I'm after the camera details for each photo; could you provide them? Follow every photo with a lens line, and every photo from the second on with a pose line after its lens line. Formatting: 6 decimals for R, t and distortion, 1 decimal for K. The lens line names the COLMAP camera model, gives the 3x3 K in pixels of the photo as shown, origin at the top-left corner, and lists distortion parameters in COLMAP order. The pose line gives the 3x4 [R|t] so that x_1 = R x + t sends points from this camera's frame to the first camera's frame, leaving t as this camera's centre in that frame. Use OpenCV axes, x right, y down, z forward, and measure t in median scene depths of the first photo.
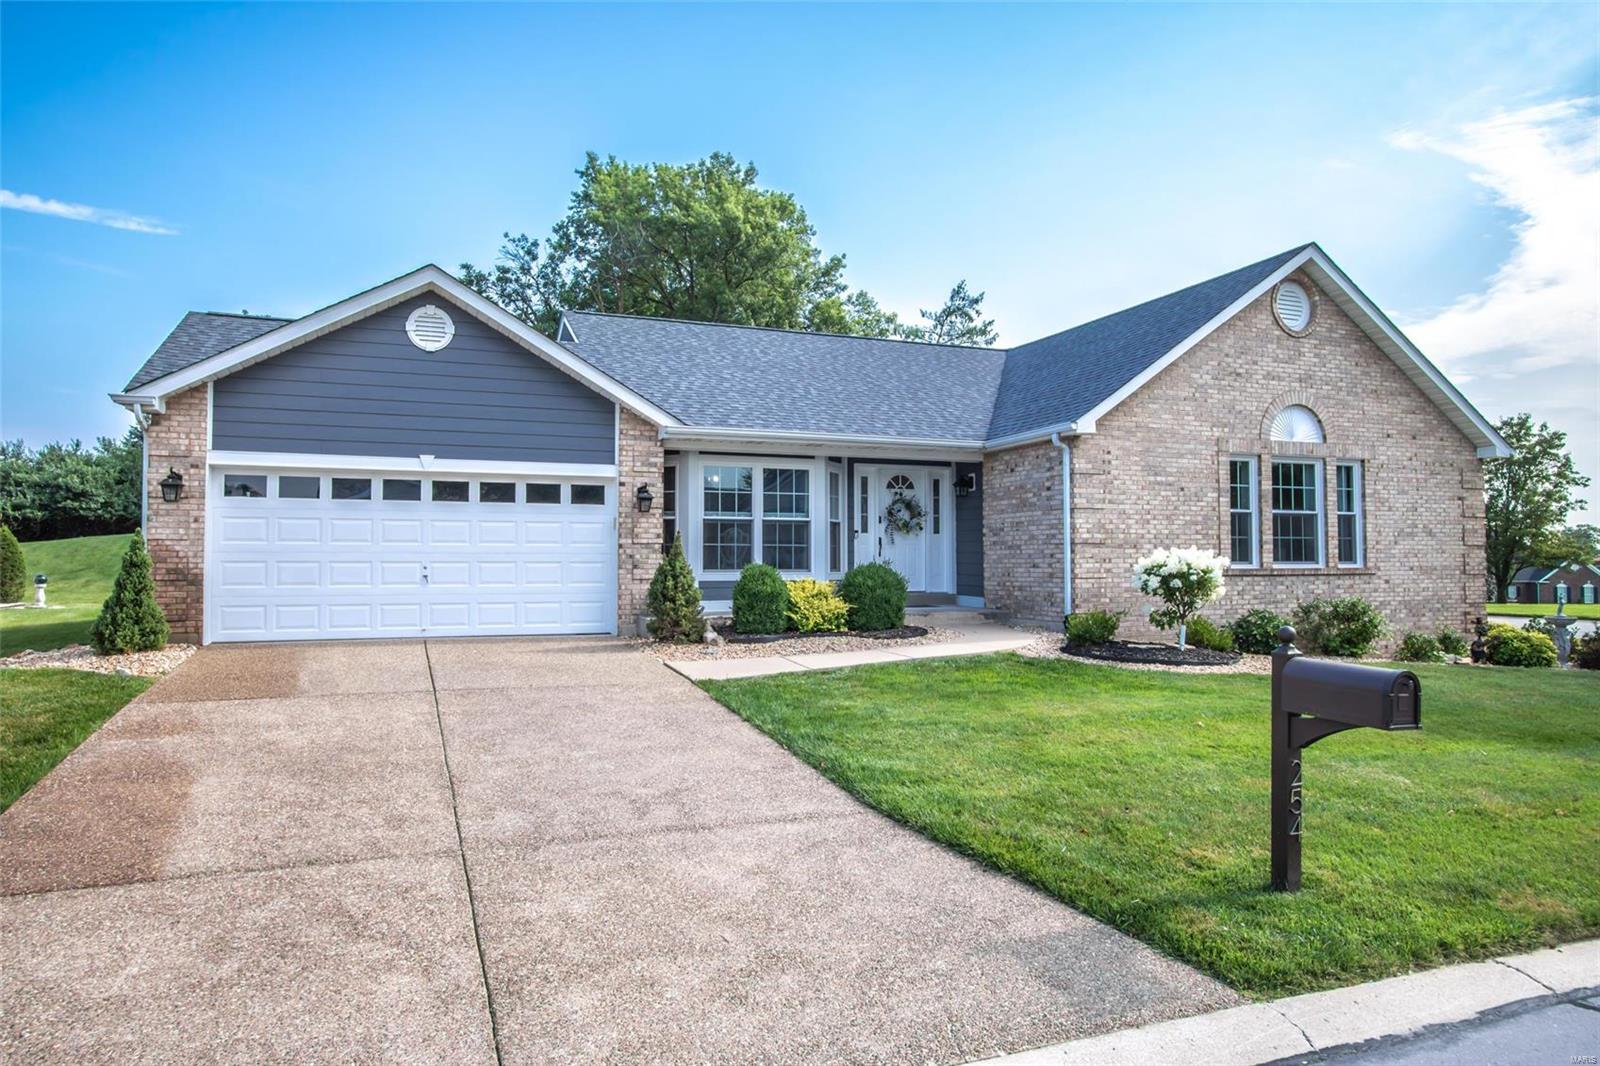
lens RADIAL K [[994.8, 0, 774.9], [0, 994.8, 531.3], [0, 0, 1]] dist [-0.007283, 0.005736]
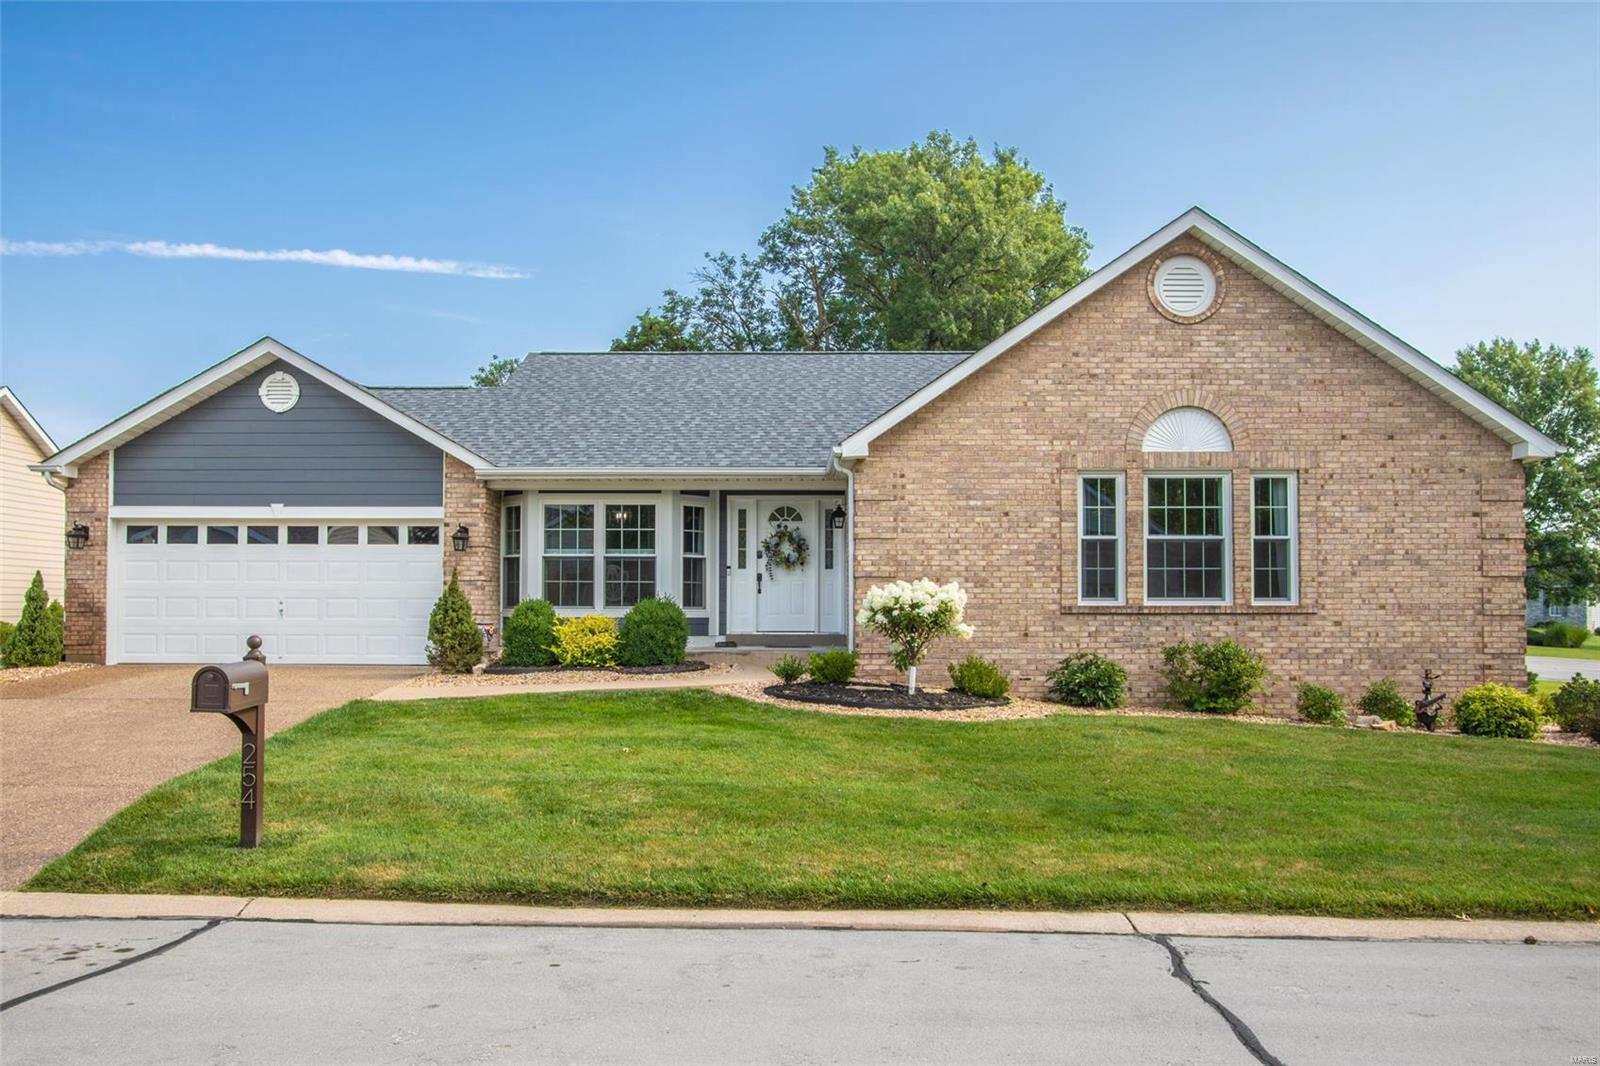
lens RADIAL K [[1191.1, 0, 767.0], [0, 1191.1, 589.7], [0, 0, 1]] dist [-0.012111, 0.012294]
pose [[0.926337, -0.004365, -0.376670, 0.611373], [0.009144, 0.999899, 0.010901, 0.010677], [0.376584, -0.013542, 0.926283, -0.045475]]
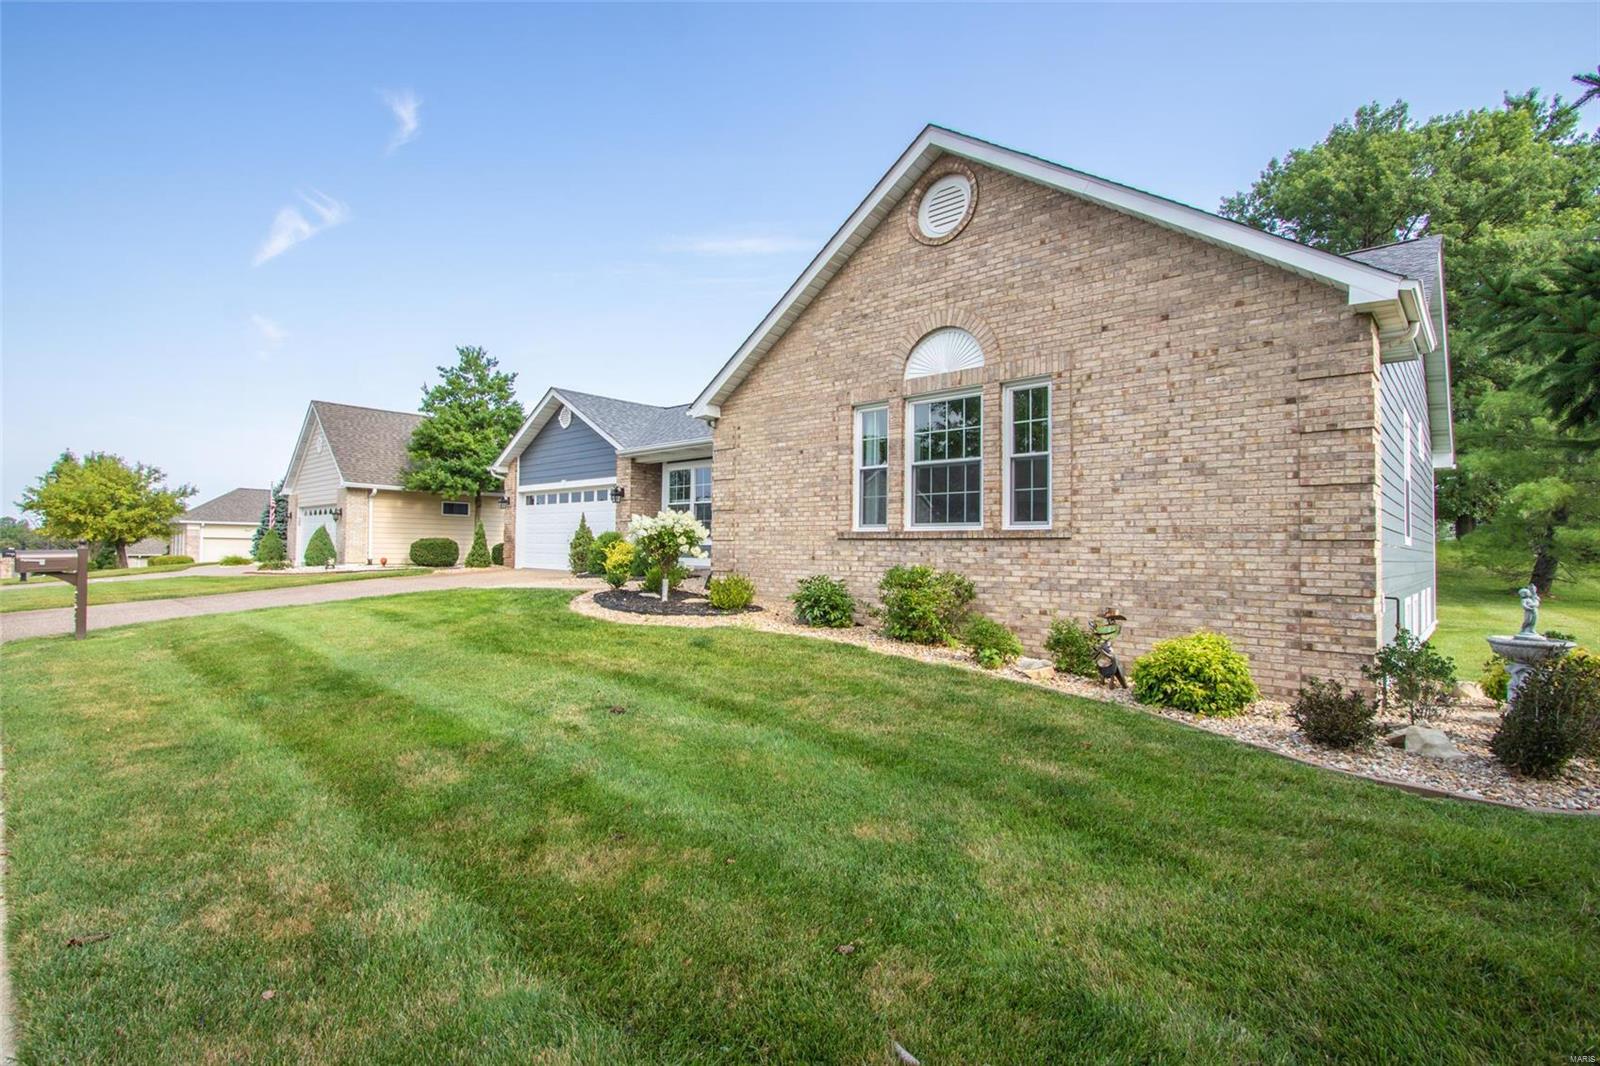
lens RADIAL K [[740.2, 0, 778.5], [0, 740.2, 532.2], [0, 0, 1]] dist [-0.011098, -0.000271]
pose [[0.437564, -0.014449, -0.899071, 1.069579], [0.014370, 0.999856, -0.009075, 0.044433], [0.899073, -0.008949, 0.437708, 0.657962]]
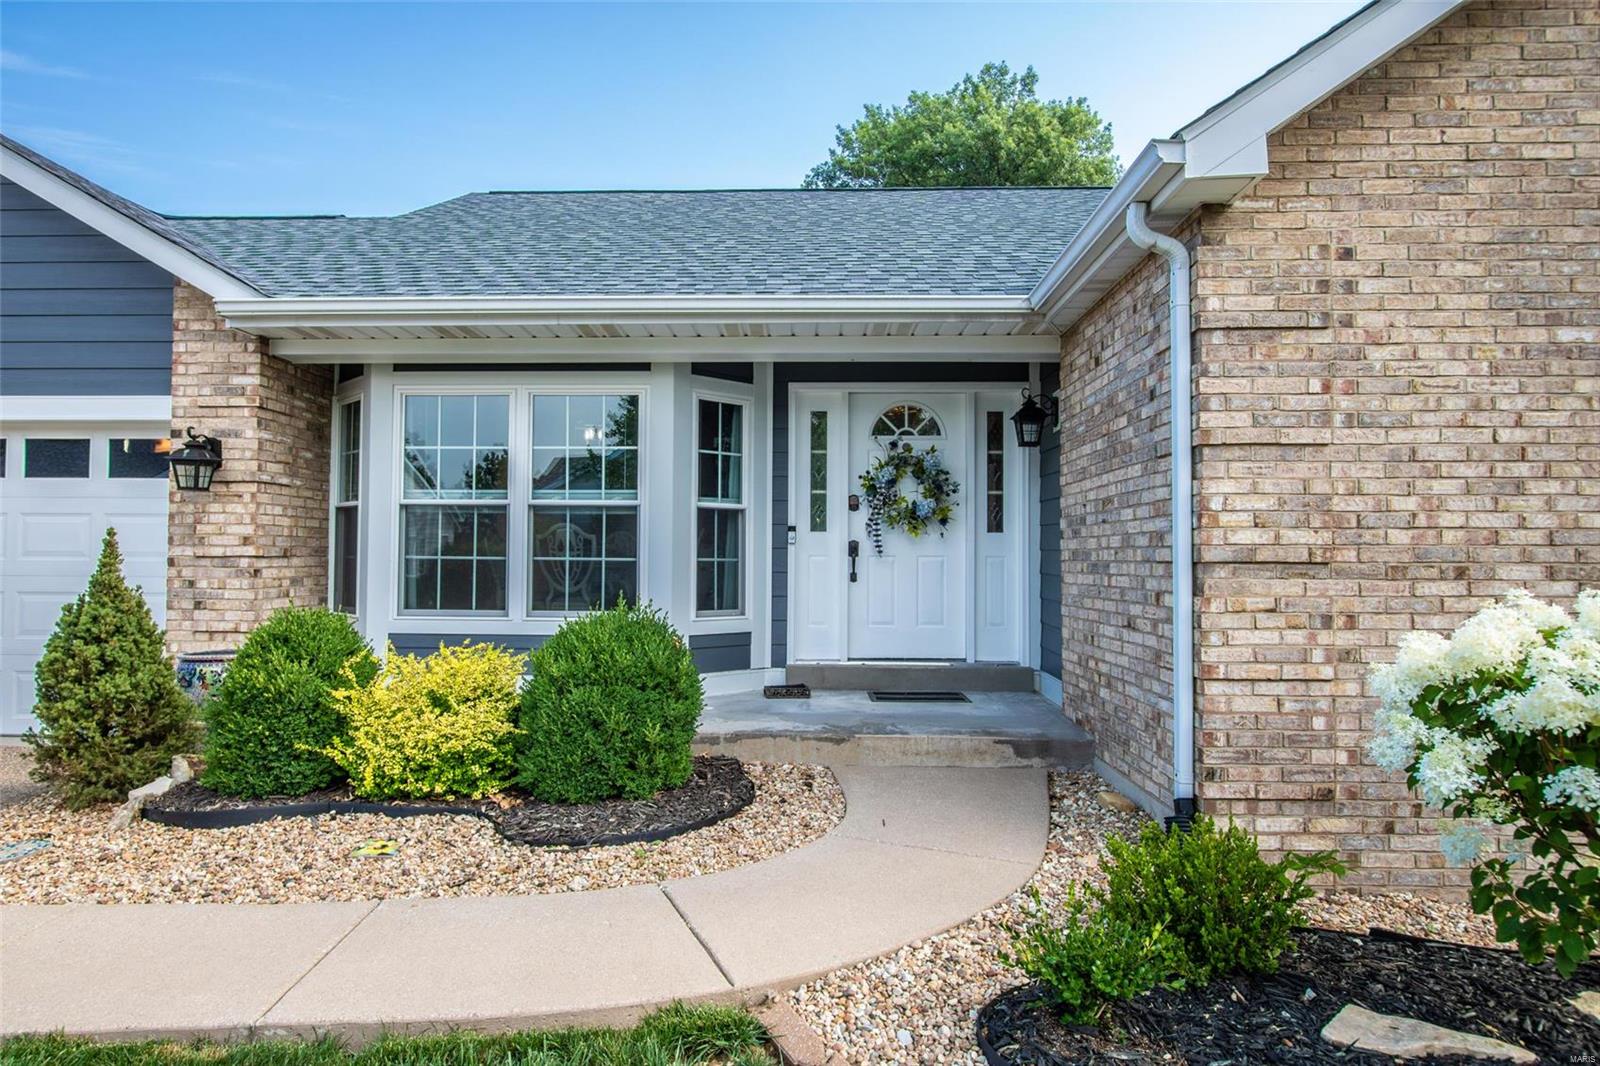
lens RADIAL K [[961.6, 0, 778.7], [0, 961.6, 533.1], [0, 0, 1]] dist [-0.003558, 0.000892]
pose [[0.919792, -0.005346, -0.392370, 0.284536], [0.006332, 0.999979, 0.001218, 0.002042], [0.392355, -0.003605, 0.919807, 0.654310]]
